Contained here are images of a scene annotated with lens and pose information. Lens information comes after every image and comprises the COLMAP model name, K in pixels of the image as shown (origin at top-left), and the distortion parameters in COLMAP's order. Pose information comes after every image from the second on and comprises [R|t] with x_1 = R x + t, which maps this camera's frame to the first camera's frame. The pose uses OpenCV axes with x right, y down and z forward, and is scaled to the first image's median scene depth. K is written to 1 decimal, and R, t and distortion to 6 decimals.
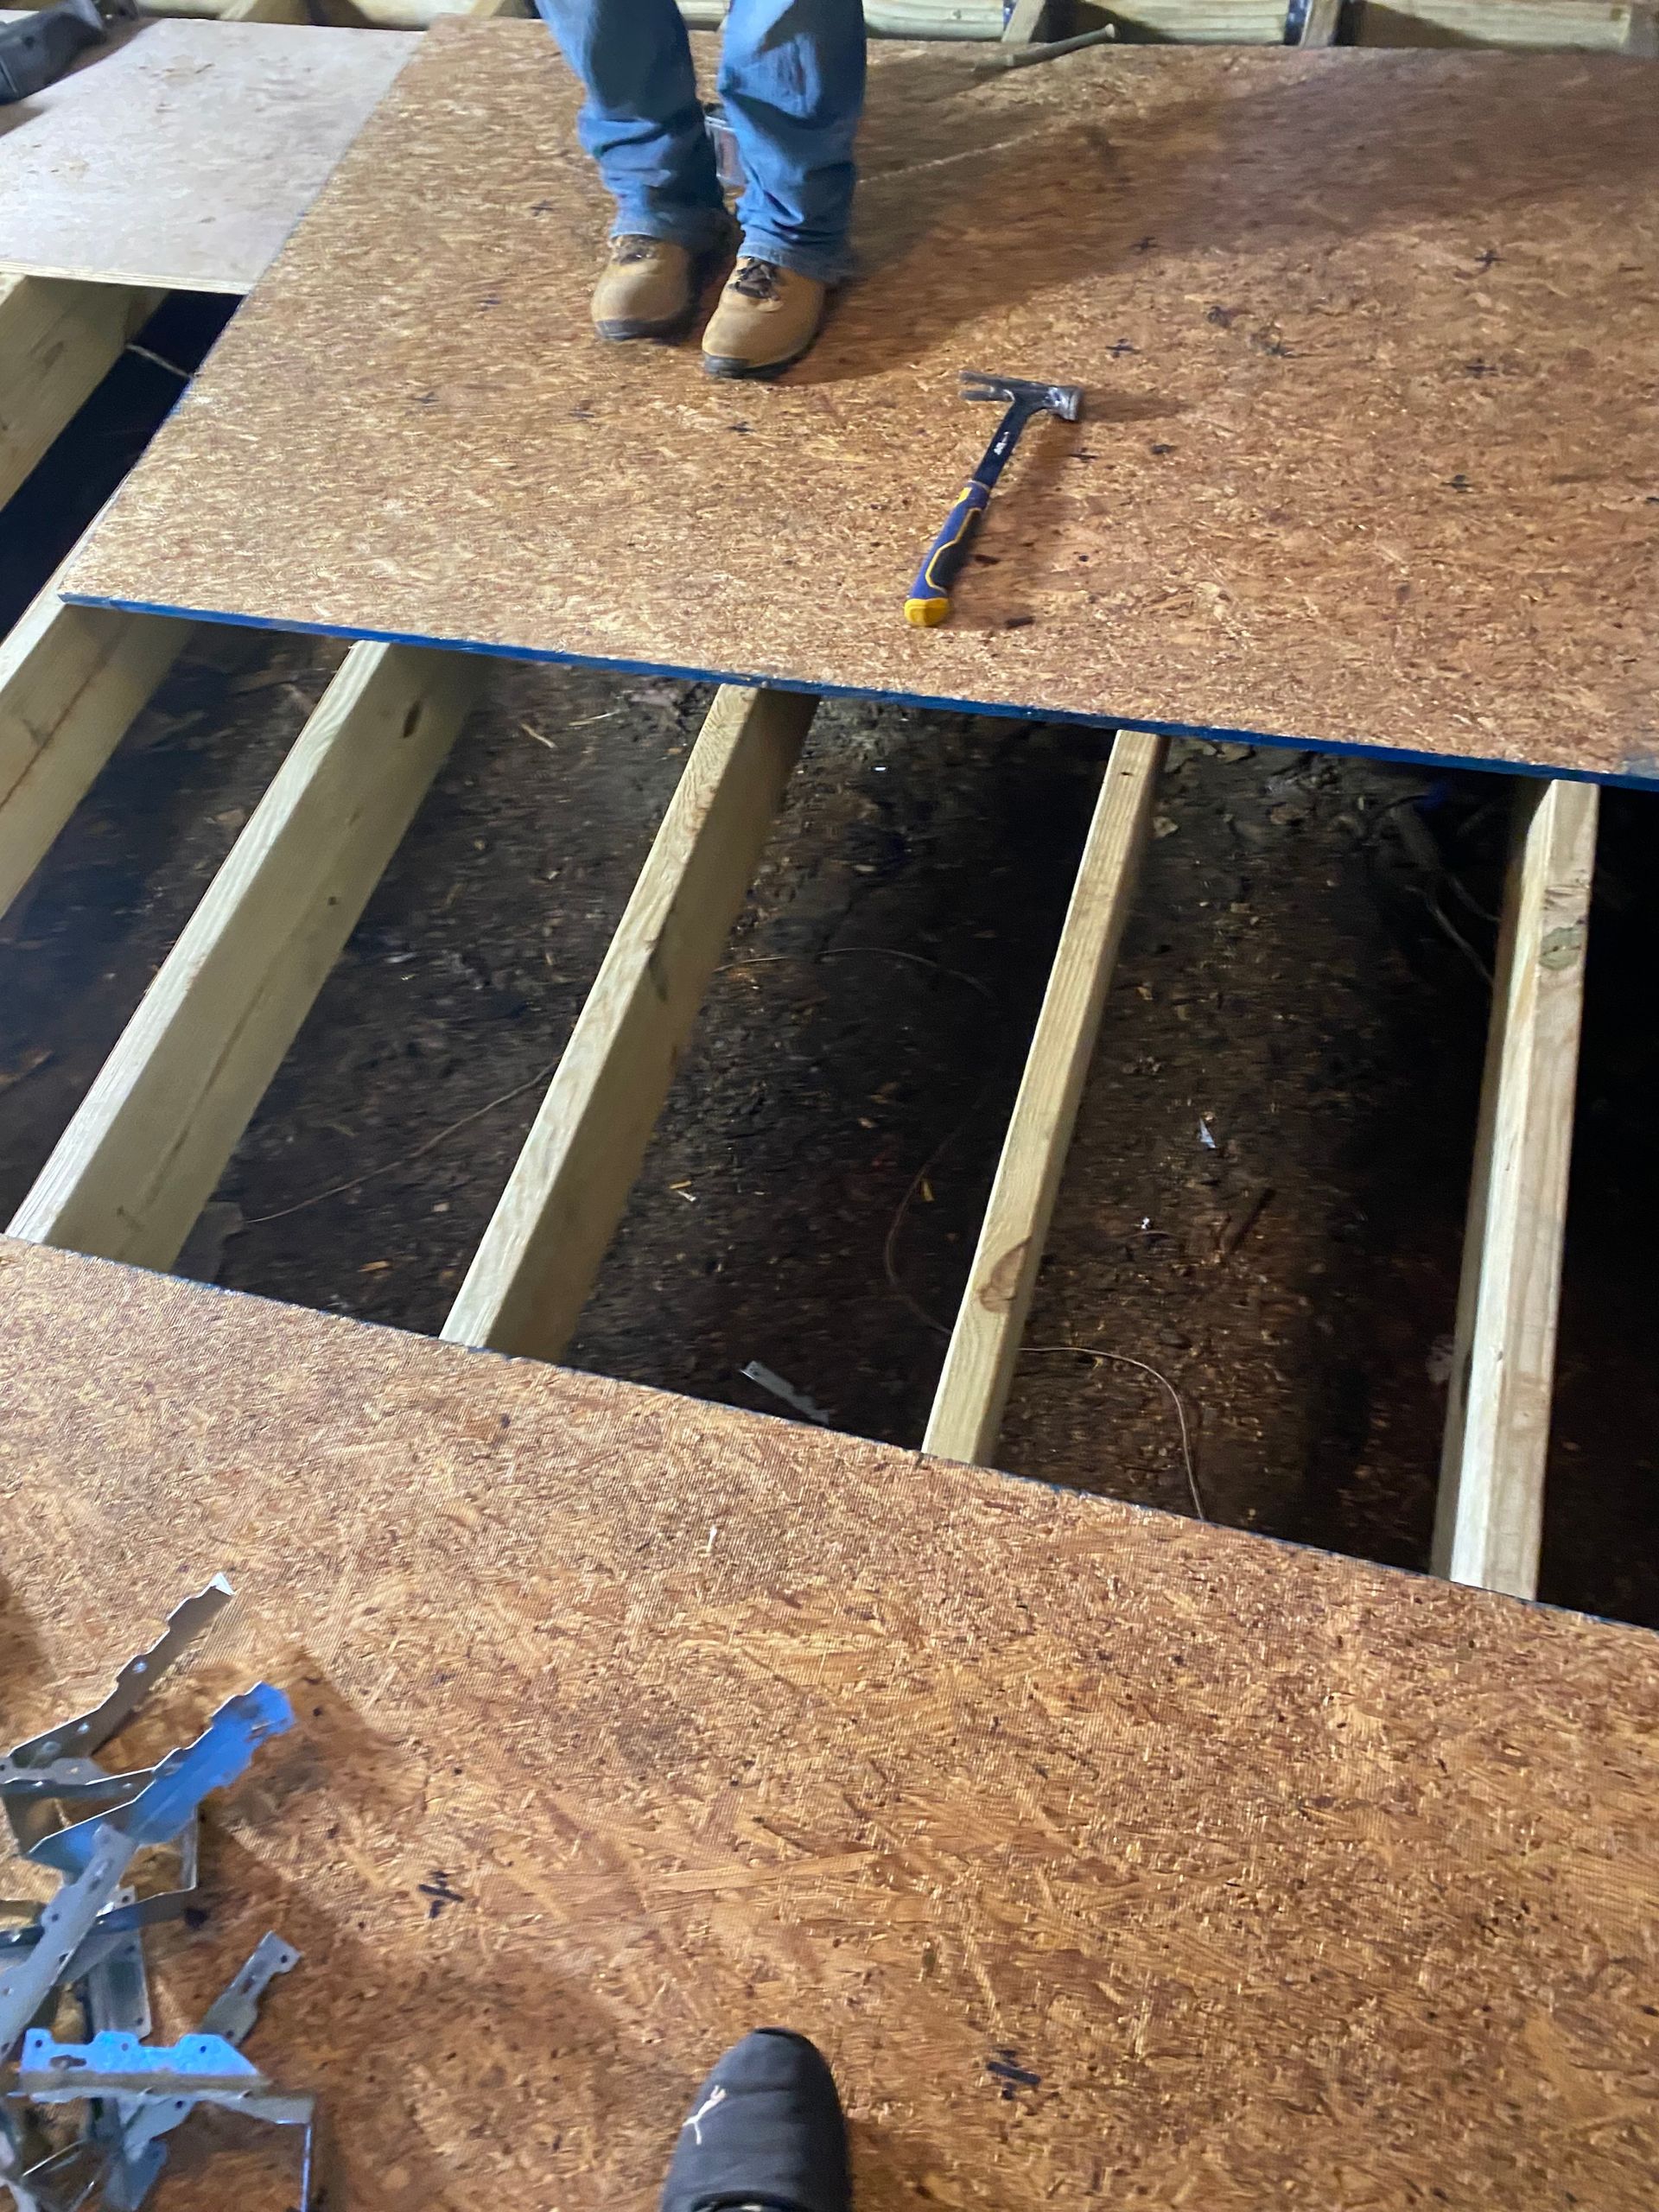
lens RADIAL K [[1669.3, 0, 829.5], [0, 1669.3, 1106.0], [0, 0, 1]] dist [-0.000237, 0.072543]
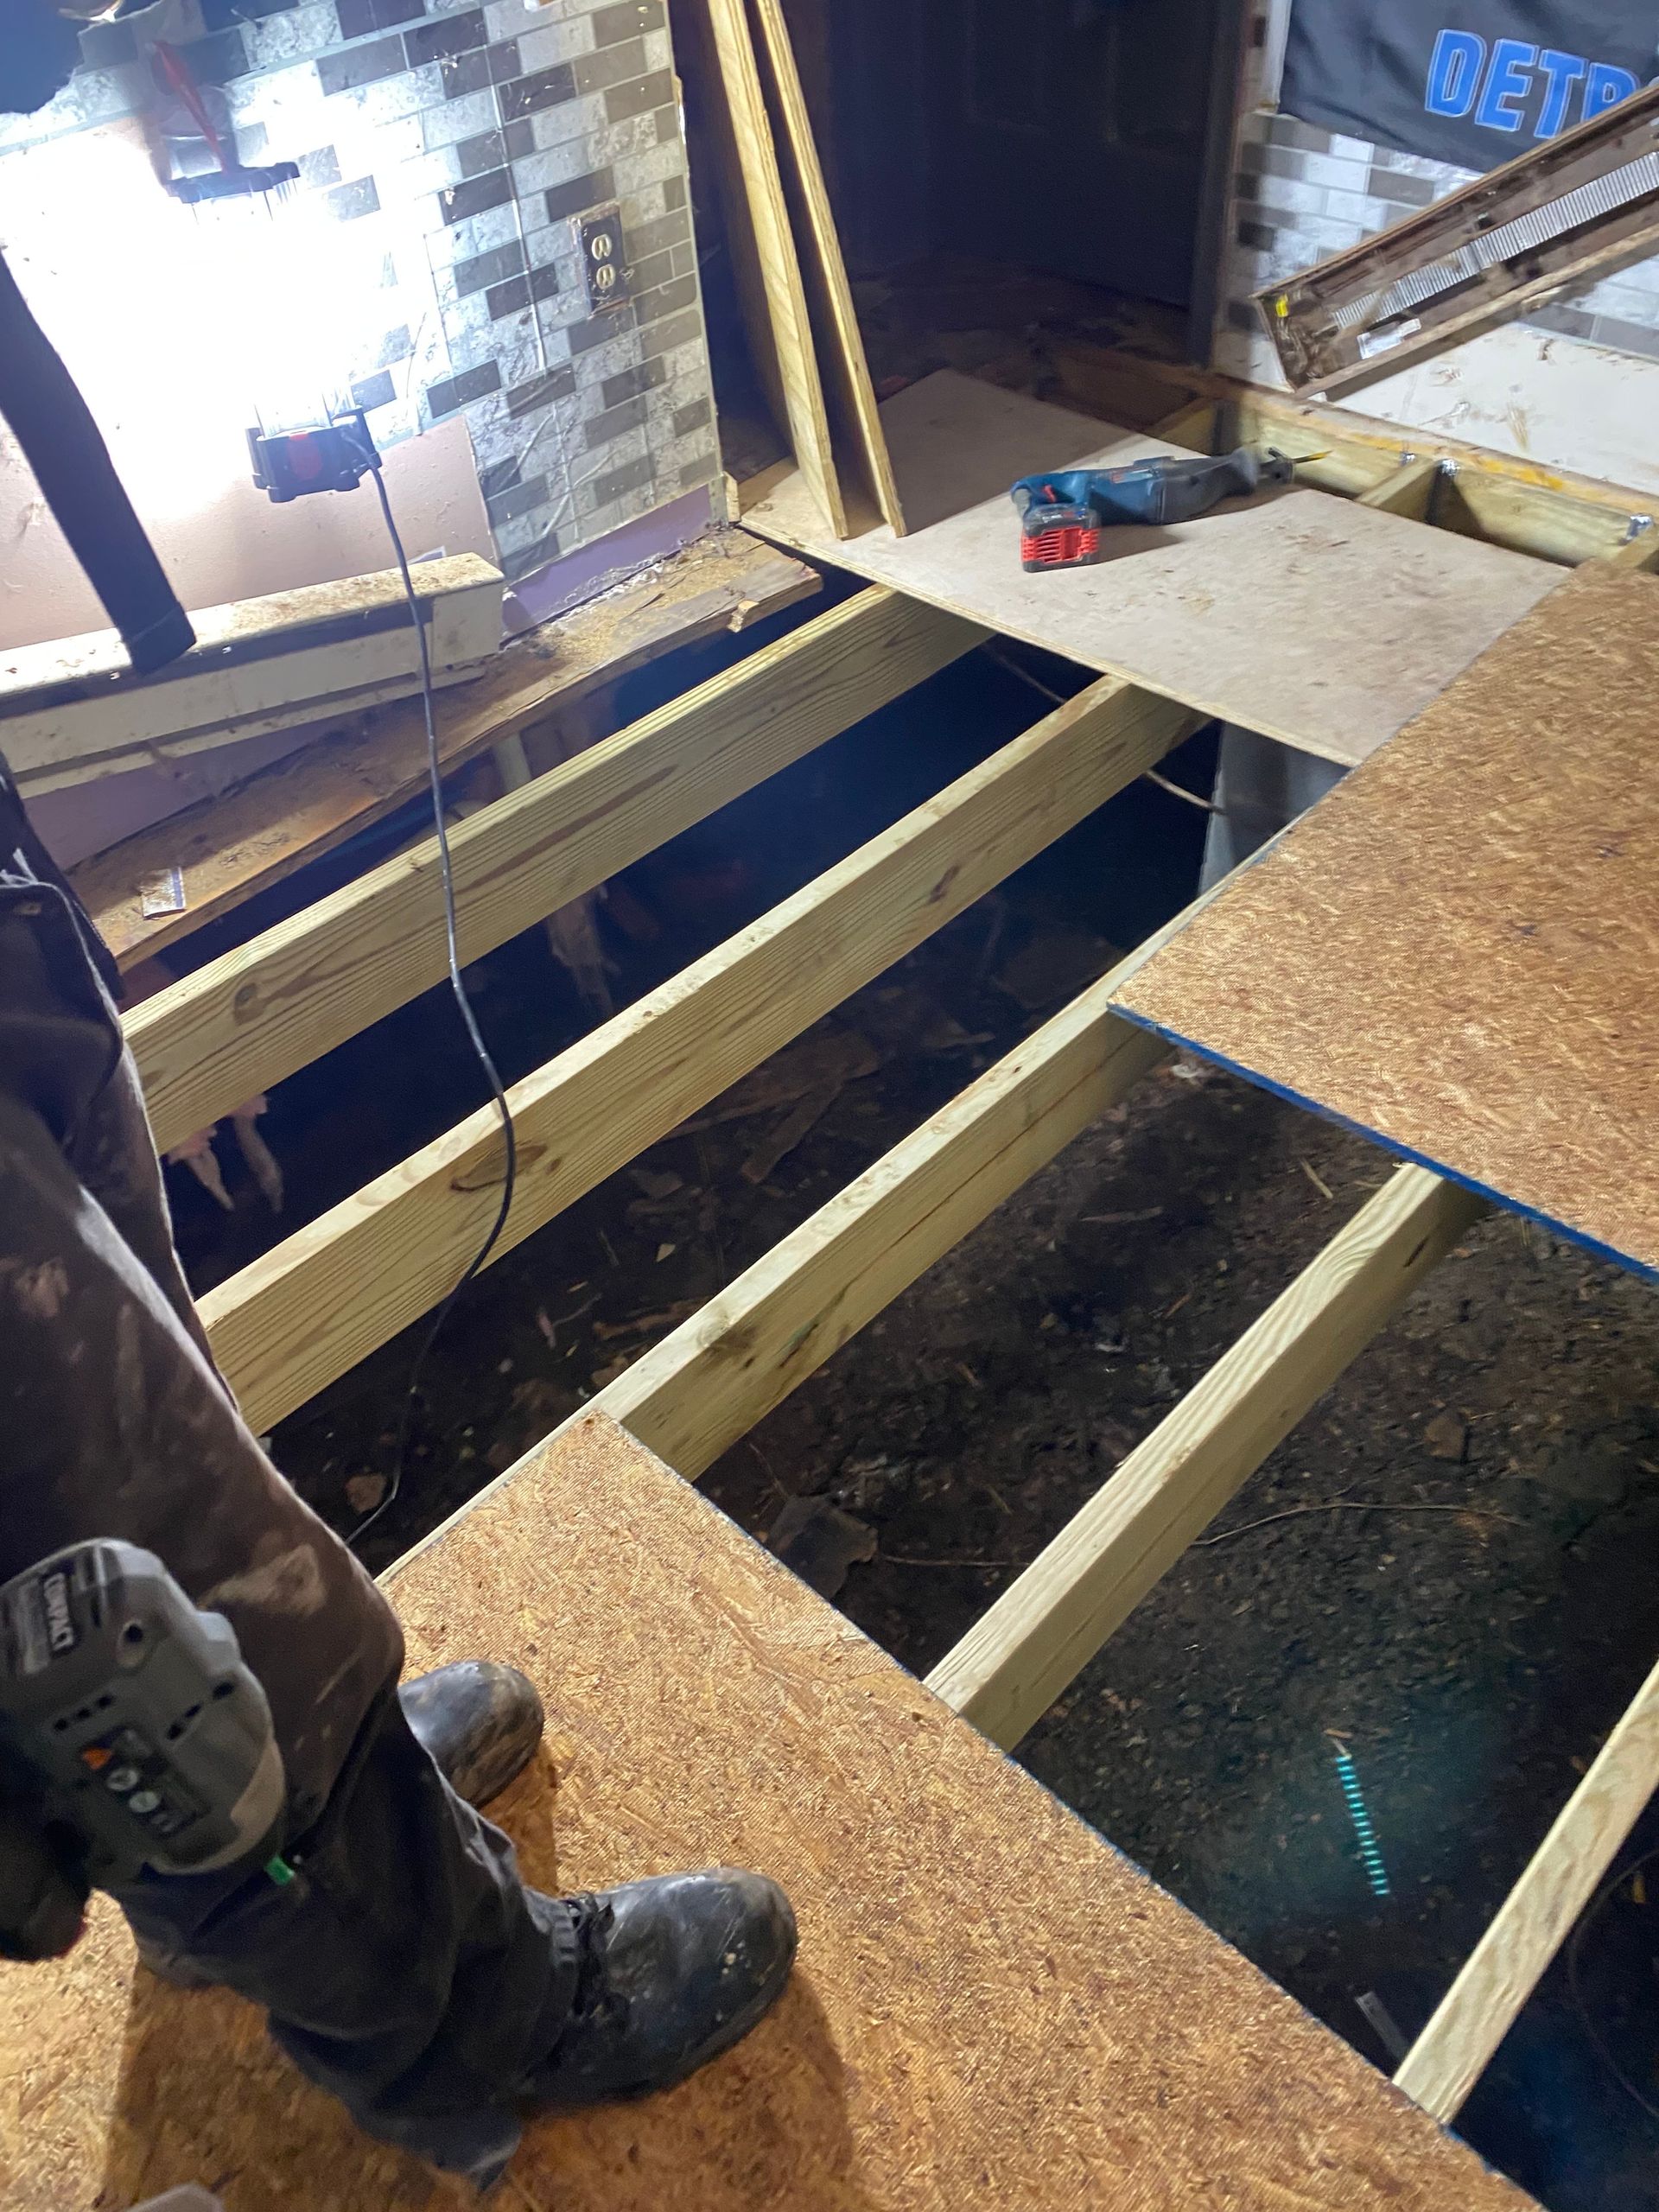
lens RADIAL K [[1656.9, 0, 829.5], [0, 1656.9, 1106.0], [0, 0, 1]] dist [0.030123, -0.016660]
pose [[0.890438, 0.353755, -0.286319, -0.307882], [-0.399188, 0.909235, -0.118071, -0.066061], [0.218563, 0.219430, 0.950832, 0.038881]]
